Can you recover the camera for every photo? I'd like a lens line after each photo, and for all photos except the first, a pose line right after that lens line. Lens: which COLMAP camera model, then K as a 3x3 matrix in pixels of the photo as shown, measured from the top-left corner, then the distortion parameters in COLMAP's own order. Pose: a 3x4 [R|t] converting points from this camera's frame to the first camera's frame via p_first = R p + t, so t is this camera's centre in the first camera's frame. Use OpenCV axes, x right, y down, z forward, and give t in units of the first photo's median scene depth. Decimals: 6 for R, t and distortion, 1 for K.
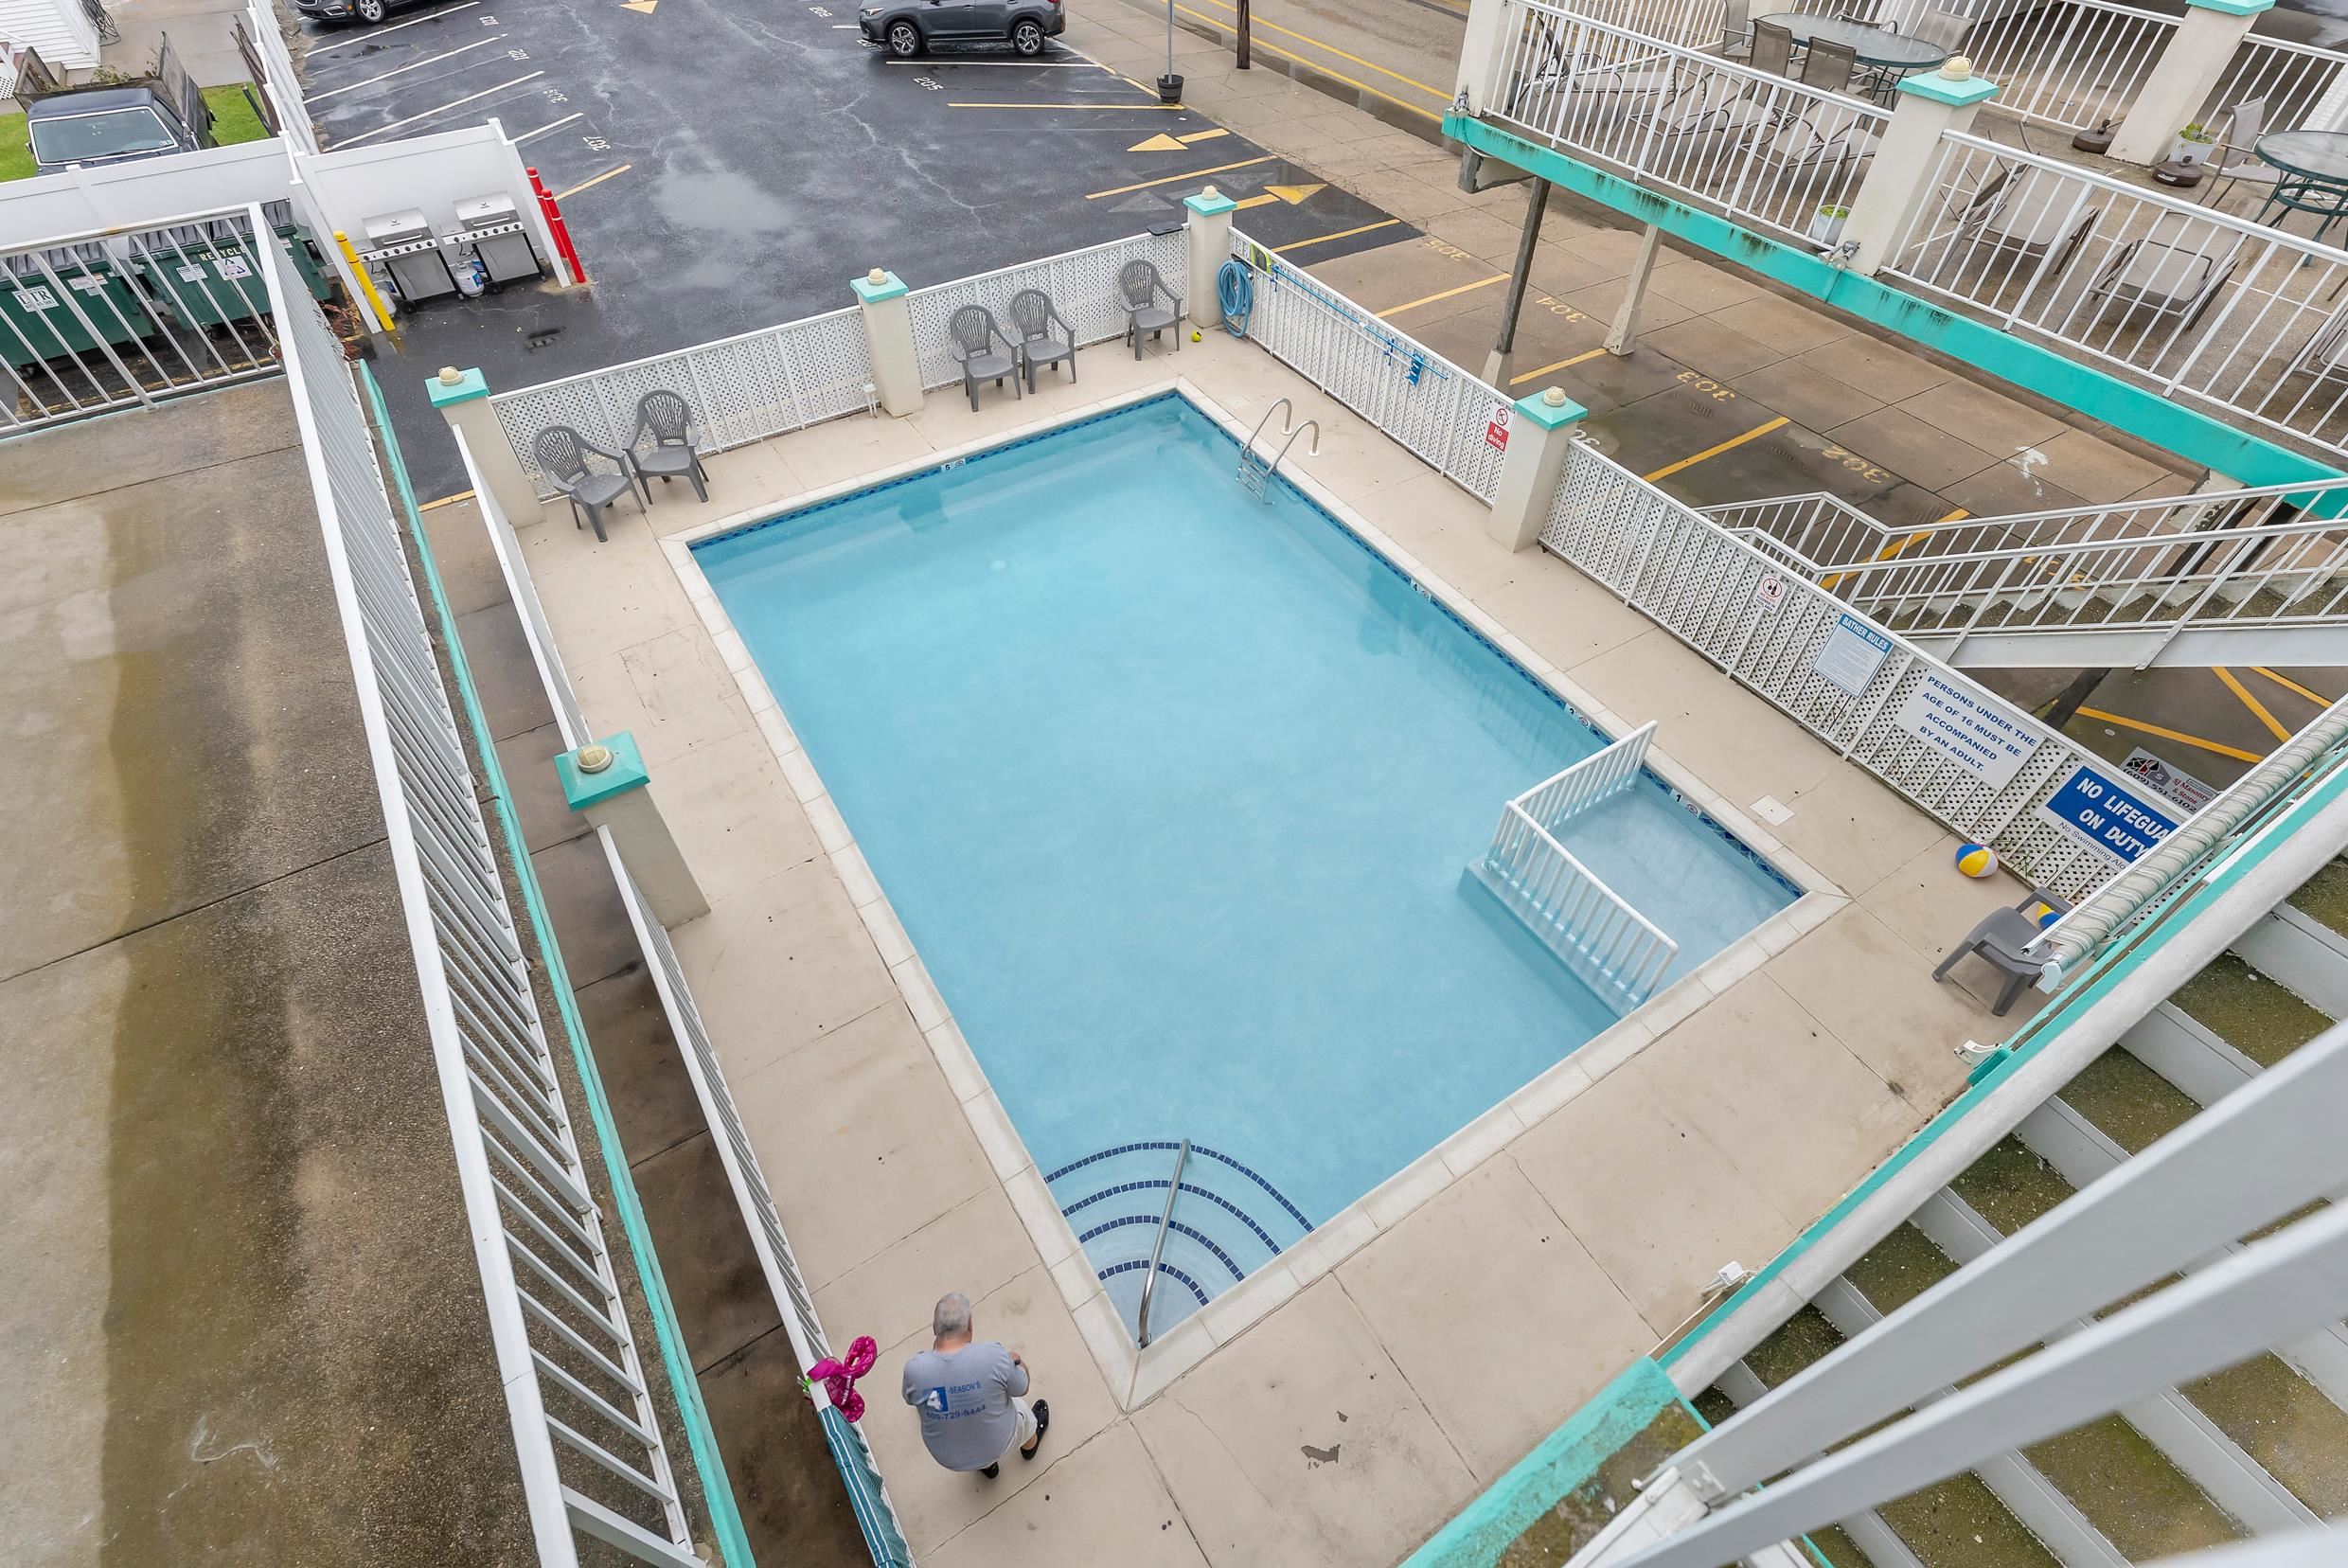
lens RADIAL K [[1117.4, 0, 1170.6], [0, 1117.4, 774.3], [0, 0, 1]] dist [-0.004968, -0.000987]
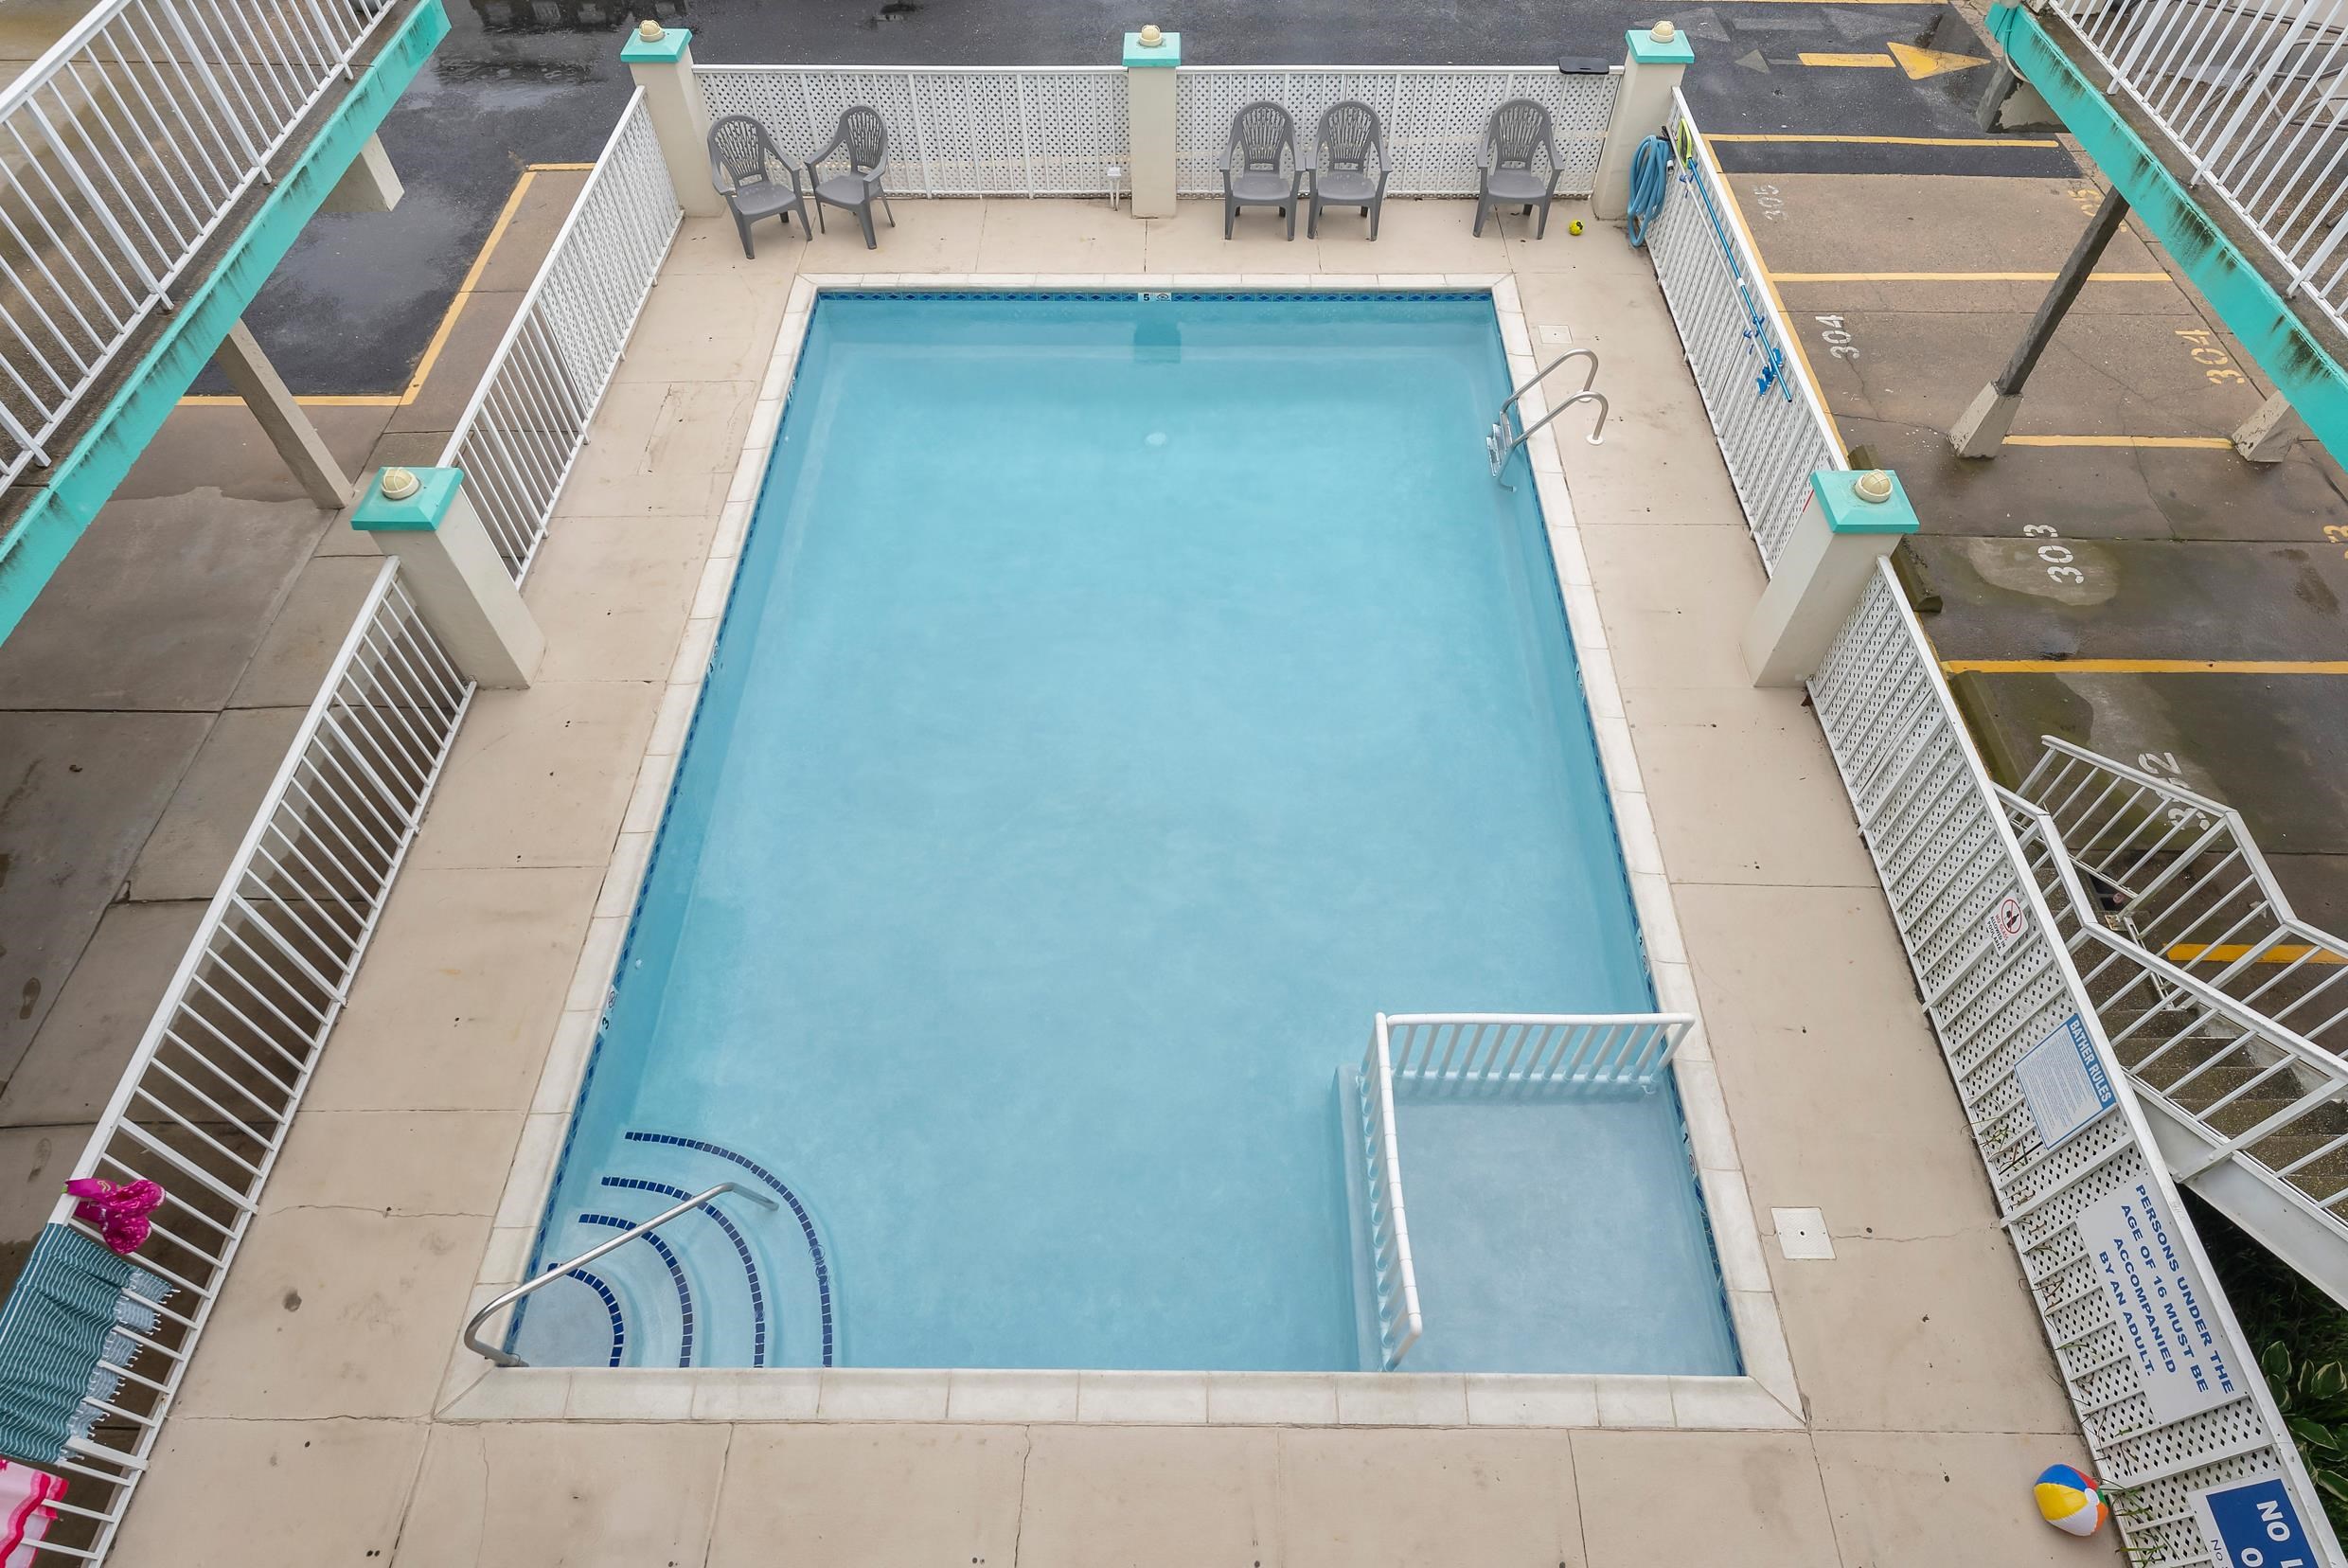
lens RADIAL K [[1341.0, 0, 1171.1], [0, 1341.0, 773.2], [0, 0, 1]] dist [-0.002516, -0.000274]
pose [[0.837666, 0.427342, -0.340139, 0.311014], [-0.394852, 0.904086, 0.163461, -0.146273], [0.377368, -0.002621, 0.926060, 0.140282]]
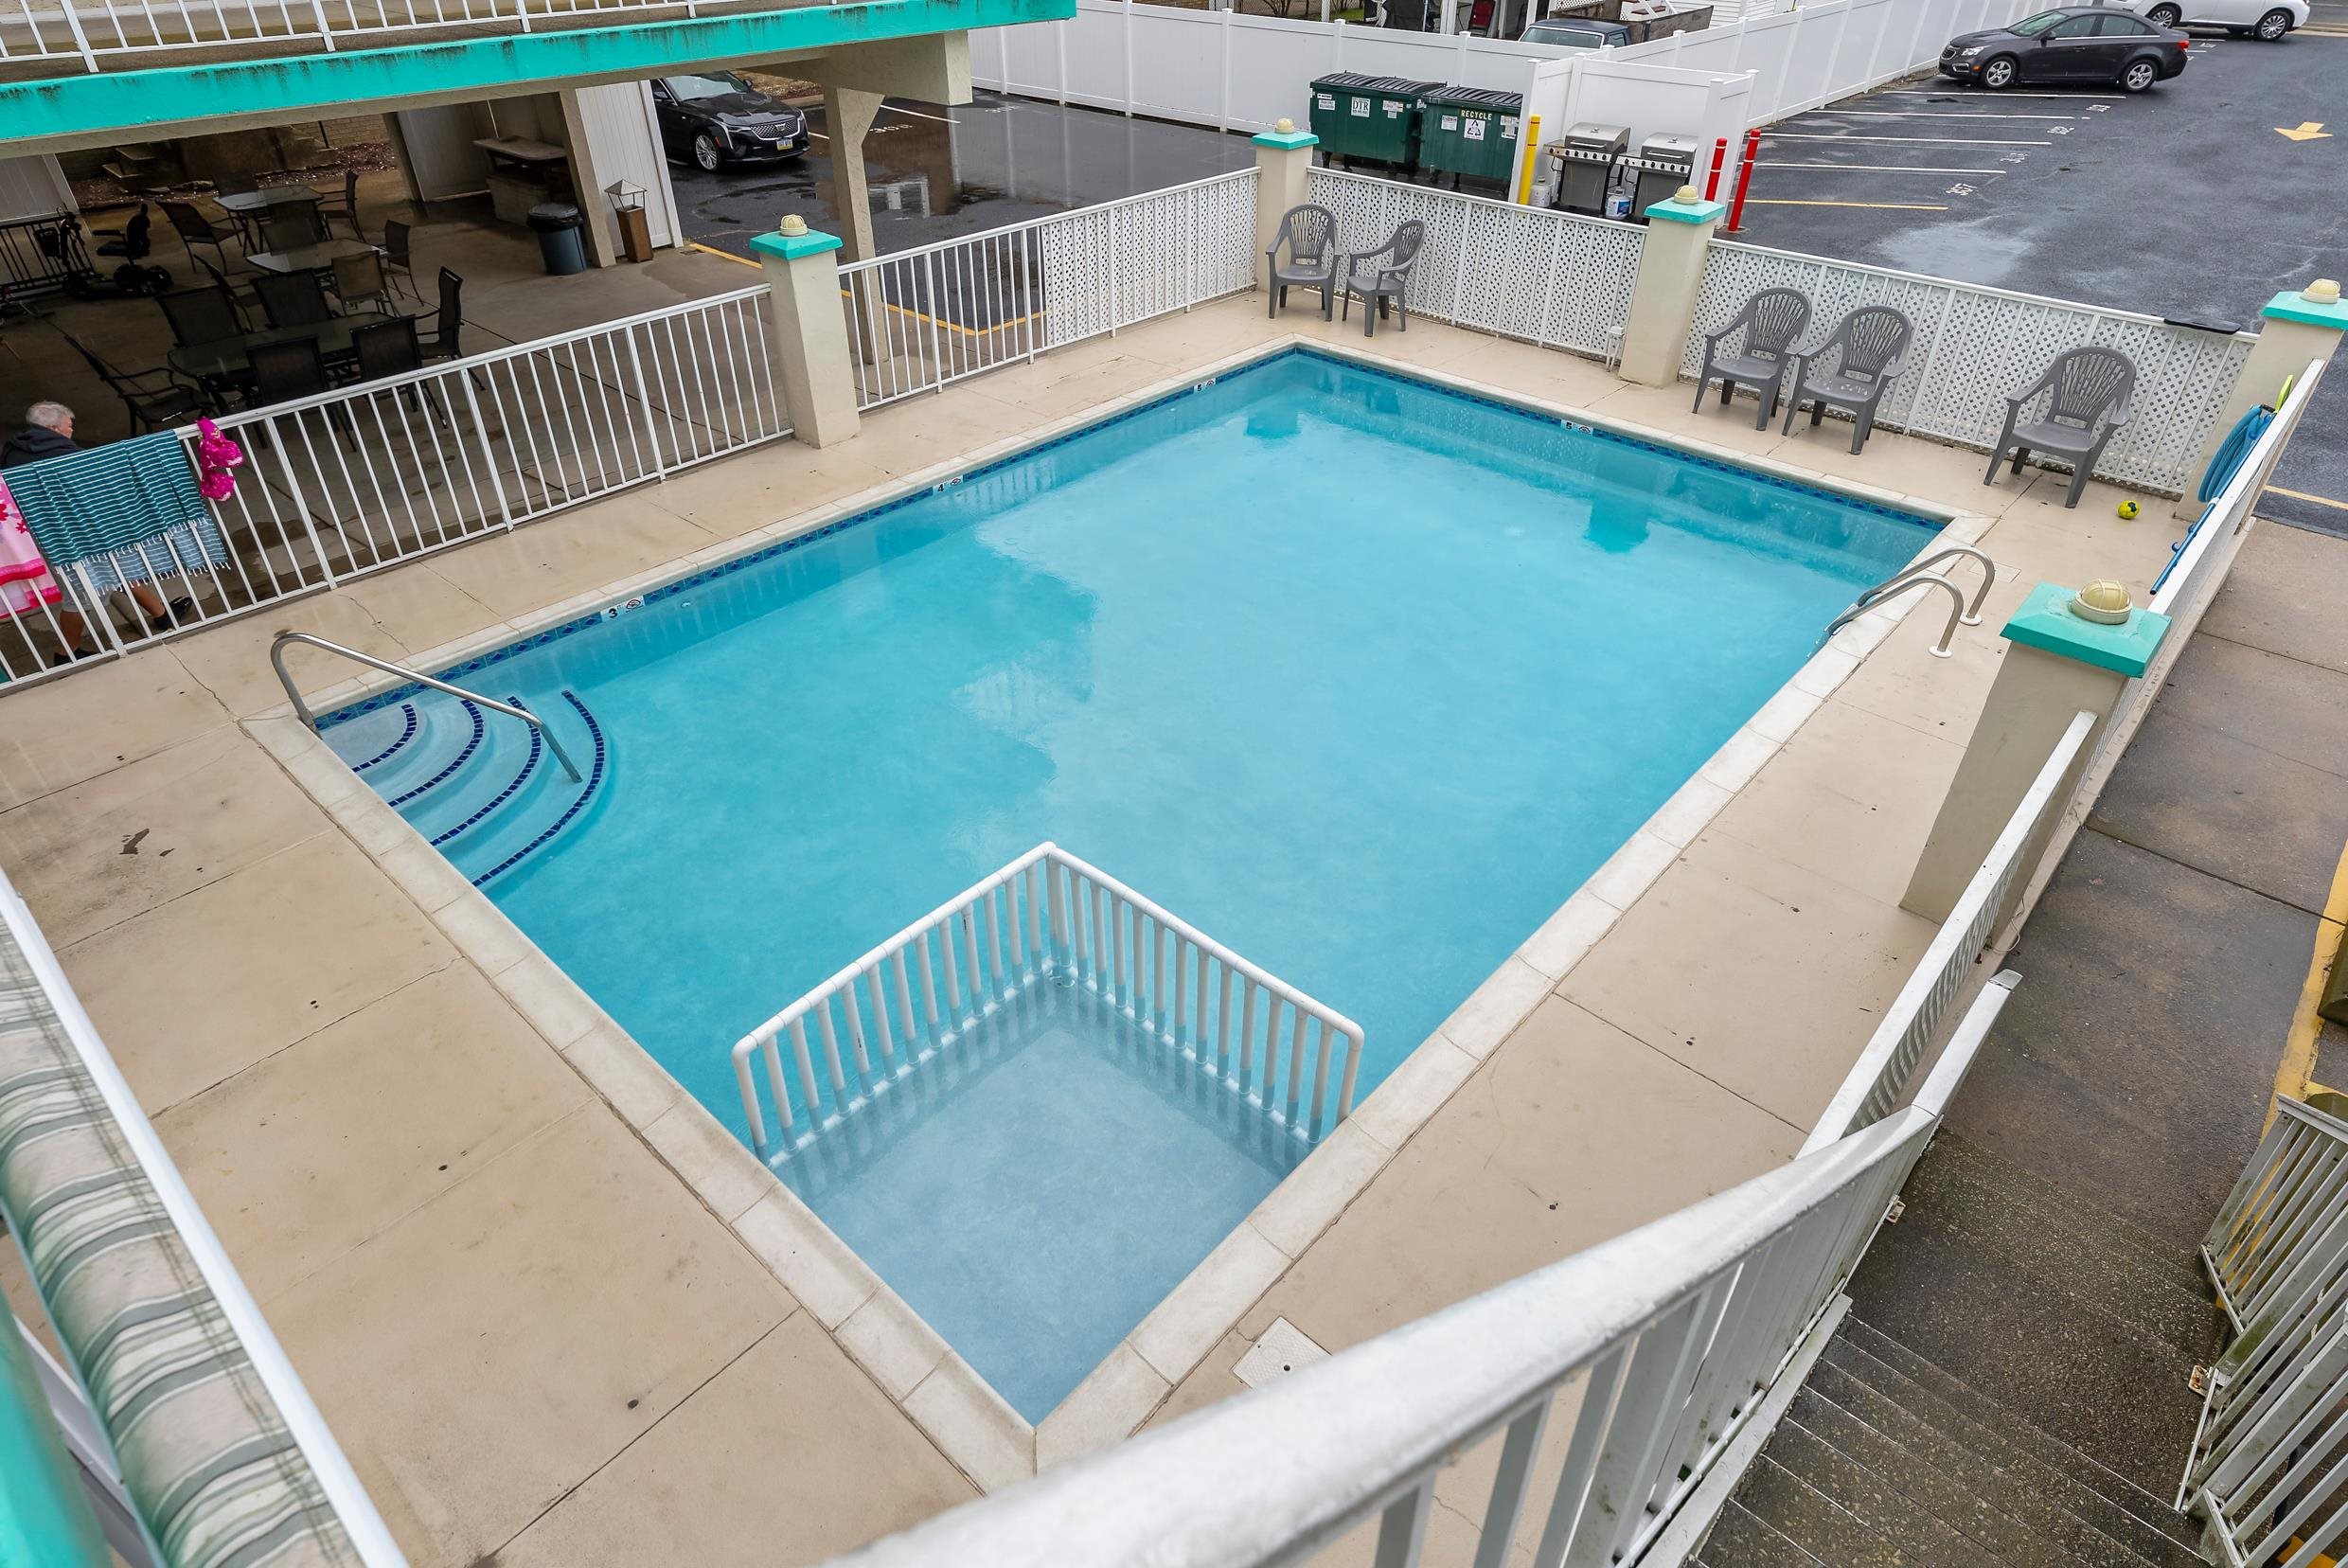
lens RADIAL K [[1341.0, 0, 1171.1], [0, 1341.0, 773.2], [0, 0, 1]] dist [-0.002516, -0.000274]
pose [[0.258234, 0.547367, -0.796056, 0.634202], [-0.712247, 0.664579, 0.225918, -0.147393], [0.652702, 0.508648, 0.561477, 0.484061]]
